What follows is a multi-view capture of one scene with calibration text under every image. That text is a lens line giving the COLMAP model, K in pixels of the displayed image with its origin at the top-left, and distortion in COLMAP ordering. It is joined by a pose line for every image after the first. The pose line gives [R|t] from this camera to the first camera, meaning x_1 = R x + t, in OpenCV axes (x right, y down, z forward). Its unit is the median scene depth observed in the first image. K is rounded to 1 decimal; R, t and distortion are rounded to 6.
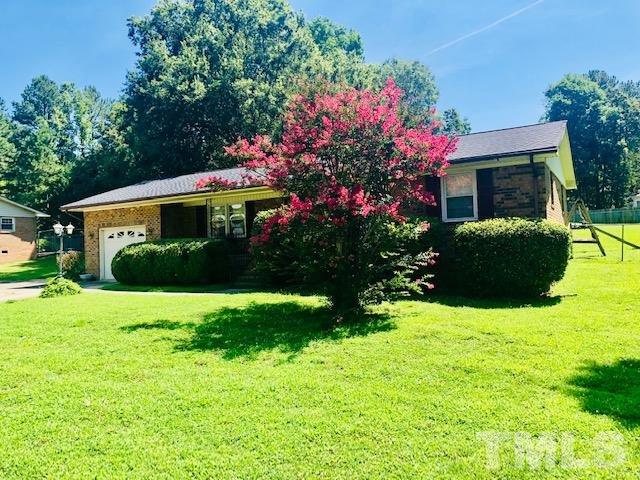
lens RADIAL K [[527.9, 0, 320.0], [0, 527.9, 240.0], [0, 0, 1]] dist [-0.005647, 0.002480]
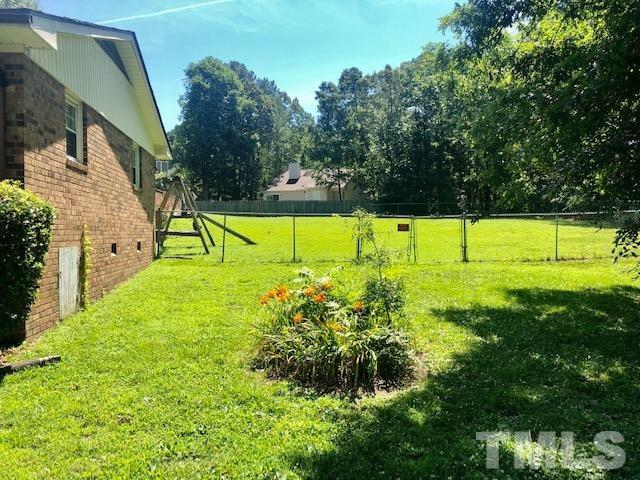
lens RADIAL K [[527.9, 0, 320.0], [0, 527.9, 240.0], [0, 0, 1]] dist [-0.005647, 0.002480]
pose [[0.803992, 0.029409, 0.593912, 0.077622], [-0.044560, 0.998948, 0.010857, -0.001776], [-0.592968, -0.035194, 0.804457, 0.103534]]
